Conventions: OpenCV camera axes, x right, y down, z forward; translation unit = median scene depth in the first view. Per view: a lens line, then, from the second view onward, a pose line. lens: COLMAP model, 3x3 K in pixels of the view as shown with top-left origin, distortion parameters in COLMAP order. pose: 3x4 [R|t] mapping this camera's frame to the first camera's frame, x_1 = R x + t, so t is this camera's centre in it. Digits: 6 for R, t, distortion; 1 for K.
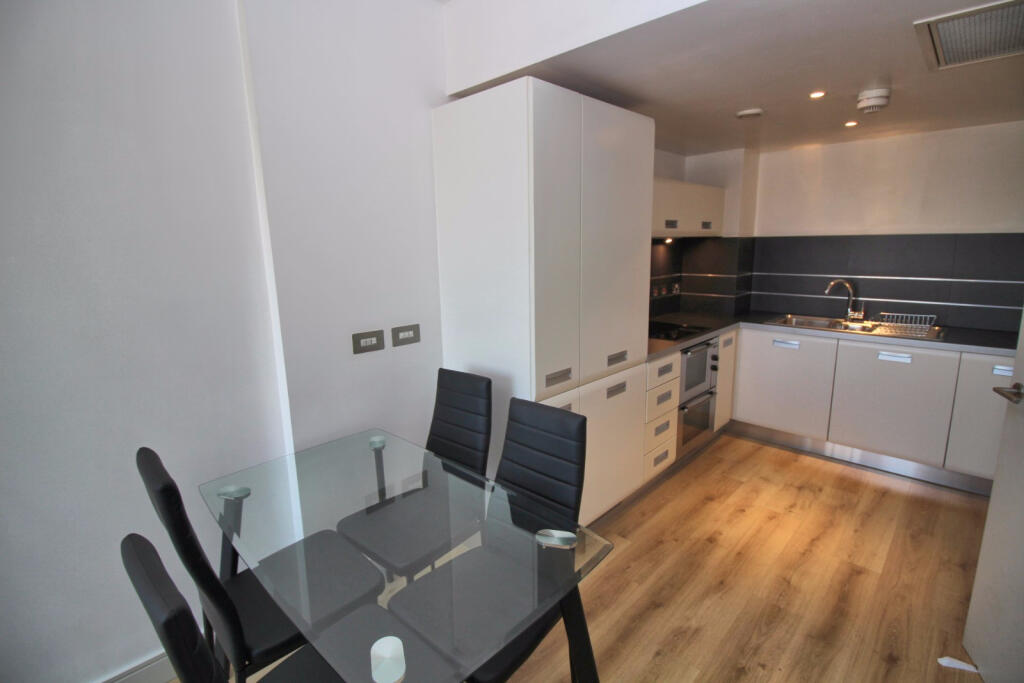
lens RADIAL K [[497.8, 0, 507.1], [0, 497.8, 330.2], [0, 0, 1]] dist [-0.002360, -0.000950]
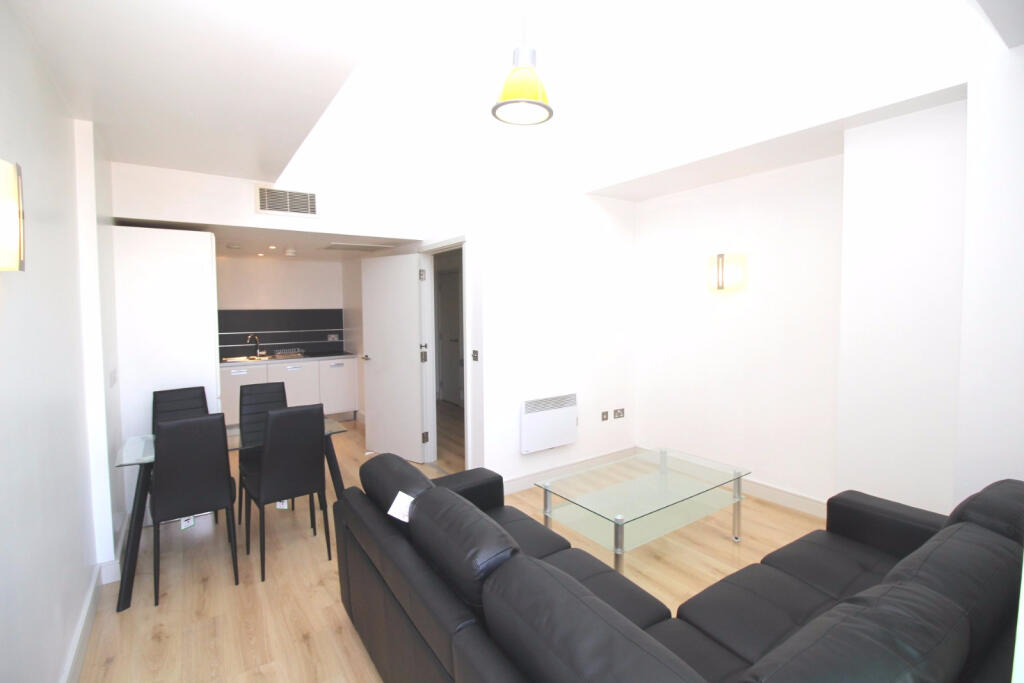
lens RADIAL K [[497.8, 0, 507.1], [0, 497.8, 330.2], [0, 0, 1]] dist [-0.002360, -0.000950]
pose [[0.205844, -0.029389, 0.978144, -0.935918], [0.177546, 0.984082, -0.007796, 0.063067], [-0.962344, 0.175270, 0.207785, -0.280313]]
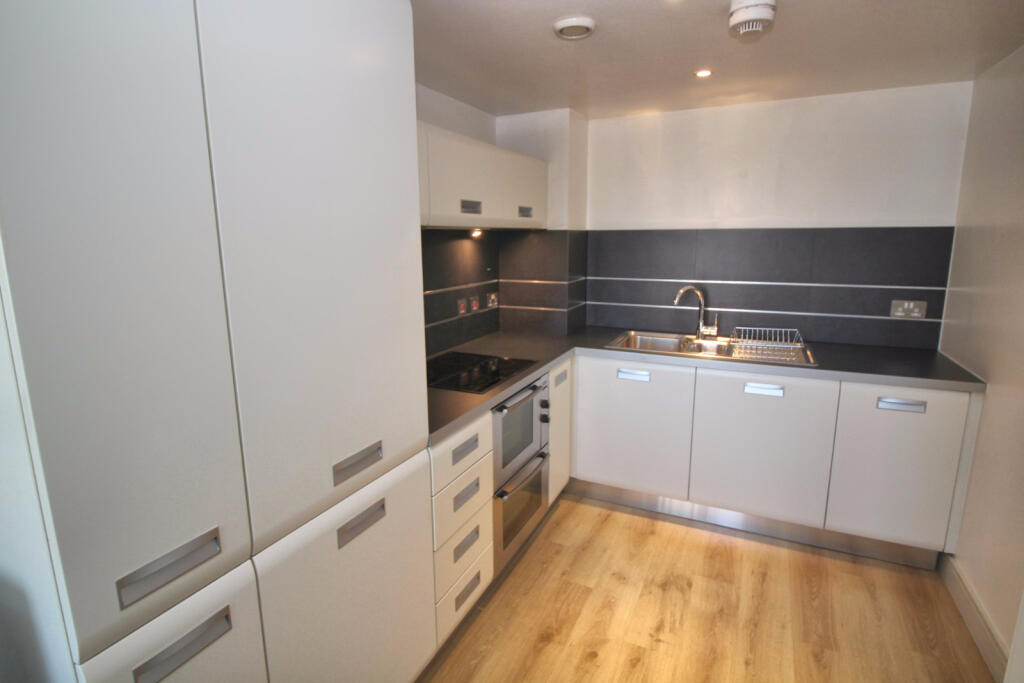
lens RADIAL K [[565.2, 0, 512.0], [0, 565.2, 341.5], [0, 0, 1]] dist [-0.001403, -0.000352]
pose [[0.945316, -0.050385, 0.322240, 0.120394], [0.048050, 0.998729, 0.015202, -0.042562], [-0.322597, 0.001113, 0.946536, 0.259560]]
